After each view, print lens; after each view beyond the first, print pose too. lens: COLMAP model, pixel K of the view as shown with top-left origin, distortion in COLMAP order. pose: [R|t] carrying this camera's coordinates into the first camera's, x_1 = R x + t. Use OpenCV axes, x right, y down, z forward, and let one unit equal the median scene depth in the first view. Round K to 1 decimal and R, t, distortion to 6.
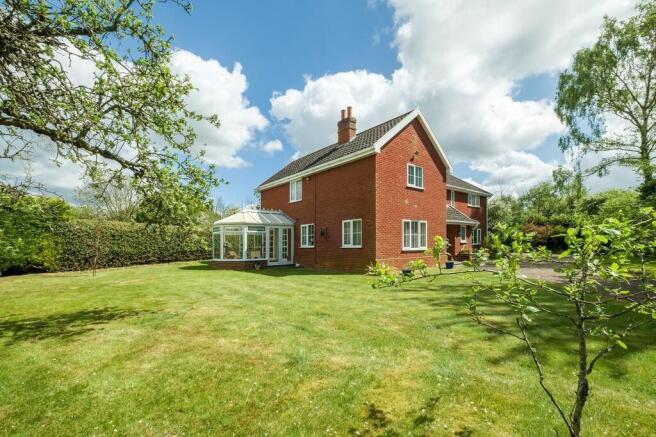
lens RADIAL K [[279.3, 0, 327.7], [0, 279.3, 251.6], [0, 0, 1]] dist [0.032568, 0.000062]
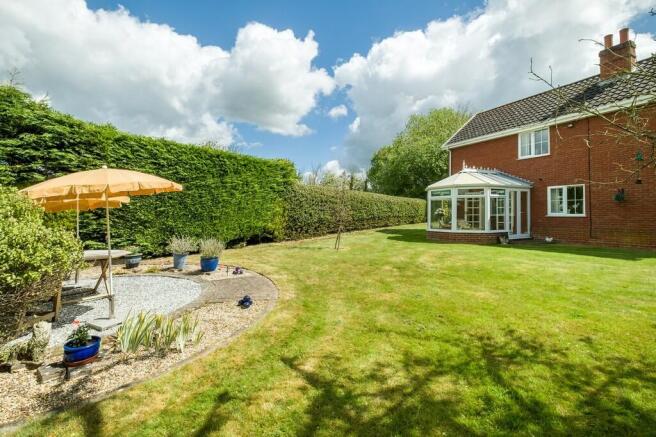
lens RADIAL K [[282.6, 0, 328.0], [0, 282.6, 218.5], [0, 0, 1]] dist [0.000556, -0.000015]
pose [[0.988901, 0.010767, -0.148186, -0.543693], [-0.011120, 0.999937, -0.001553, -0.000512], [0.148160, 0.003184, 0.988958, 0.130337]]
